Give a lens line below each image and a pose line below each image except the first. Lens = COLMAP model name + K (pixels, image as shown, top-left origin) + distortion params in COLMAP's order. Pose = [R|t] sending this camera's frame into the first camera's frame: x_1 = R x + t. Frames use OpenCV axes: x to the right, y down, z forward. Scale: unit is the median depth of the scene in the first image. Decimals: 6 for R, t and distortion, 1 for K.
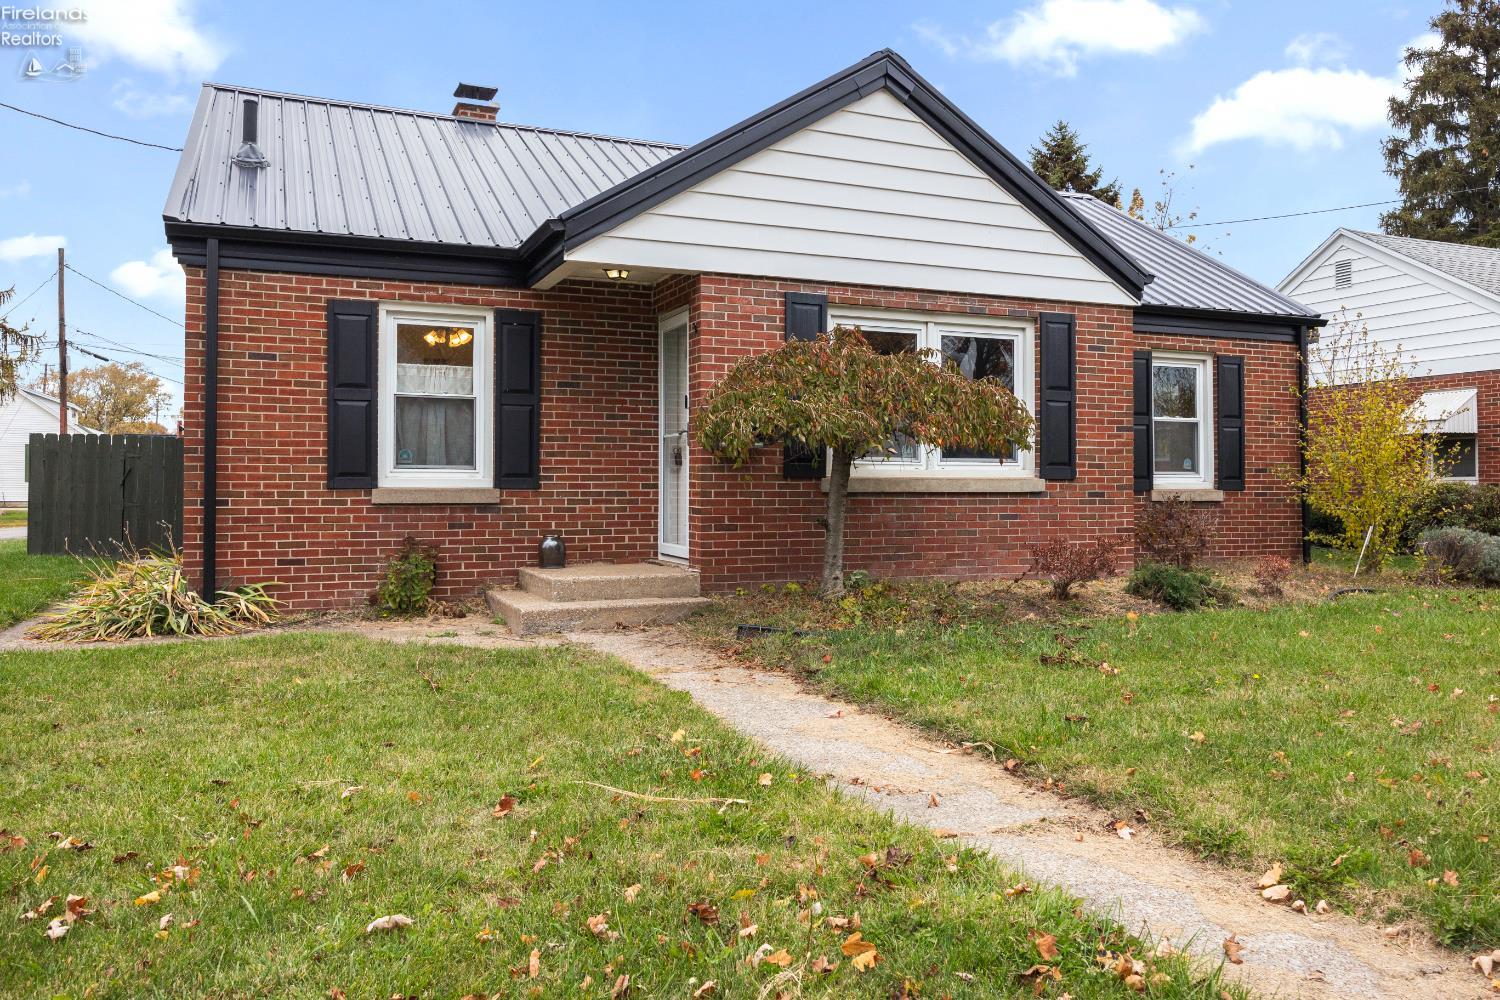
lens RADIAL K [[1107.1, 0, 749.8], [0, 1107.1, 471.2], [0, 0, 1]] dist [0.001402, -0.004655]
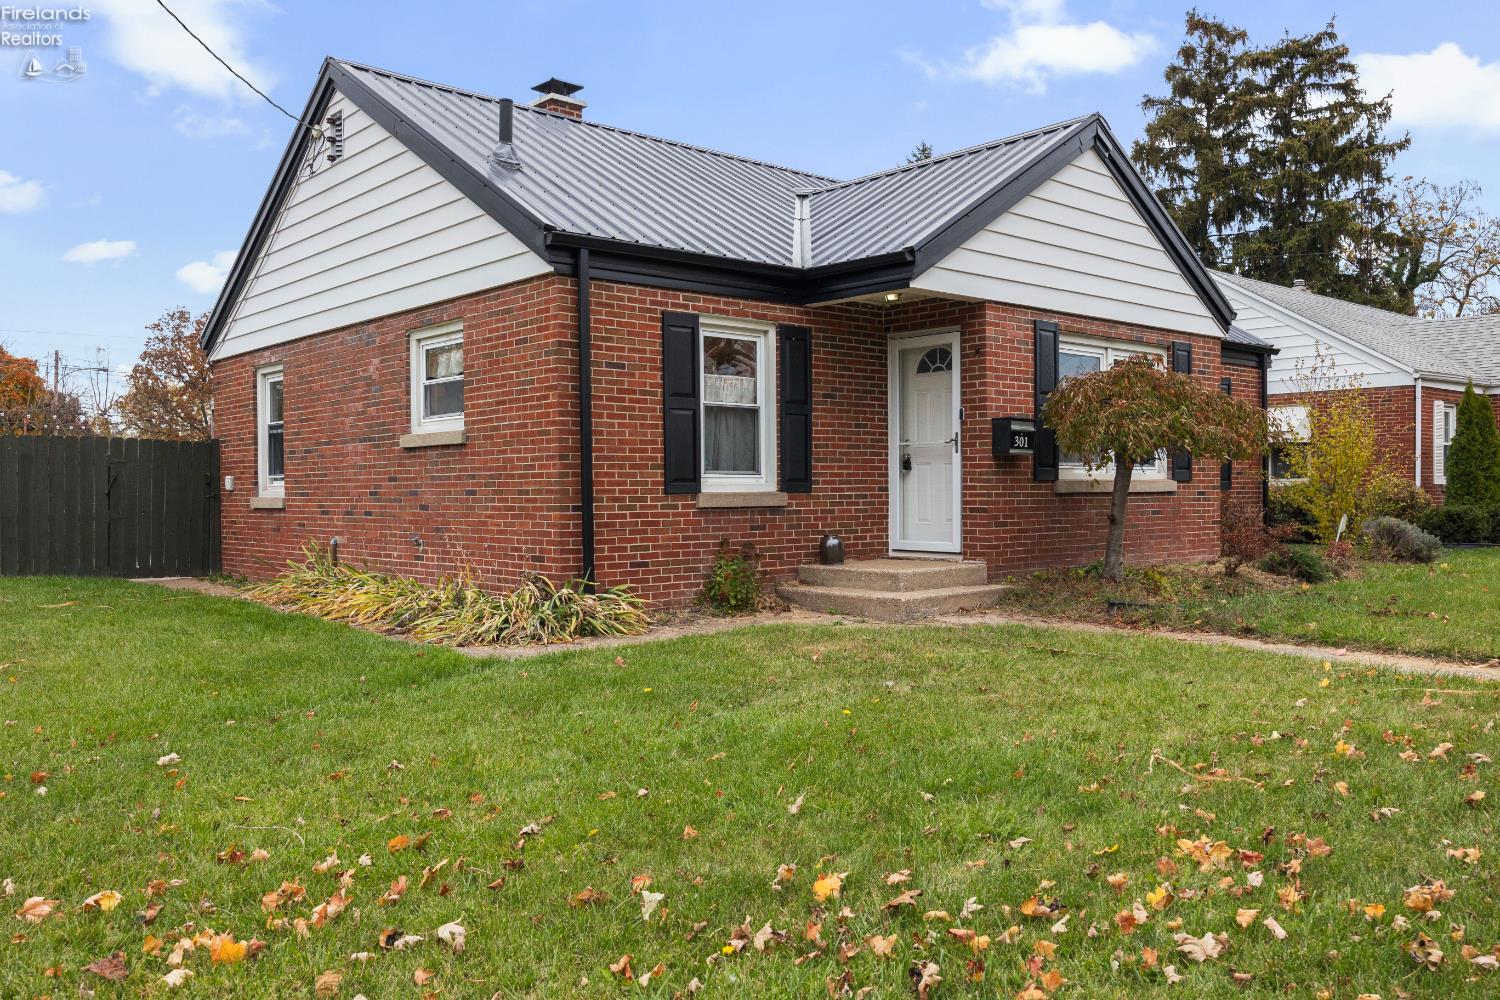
lens RADIAL K [[1191.5, 0, 750.3], [0, 1191.5, 519.4], [0, 0, 1]] dist [0.003582, -0.000029]
pose [[0.945591, -0.016789, 0.324923, -0.637464], [0.004898, 0.999289, 0.037379, -0.001655], [-0.325319, -0.033753, 0.945002, -0.083792]]
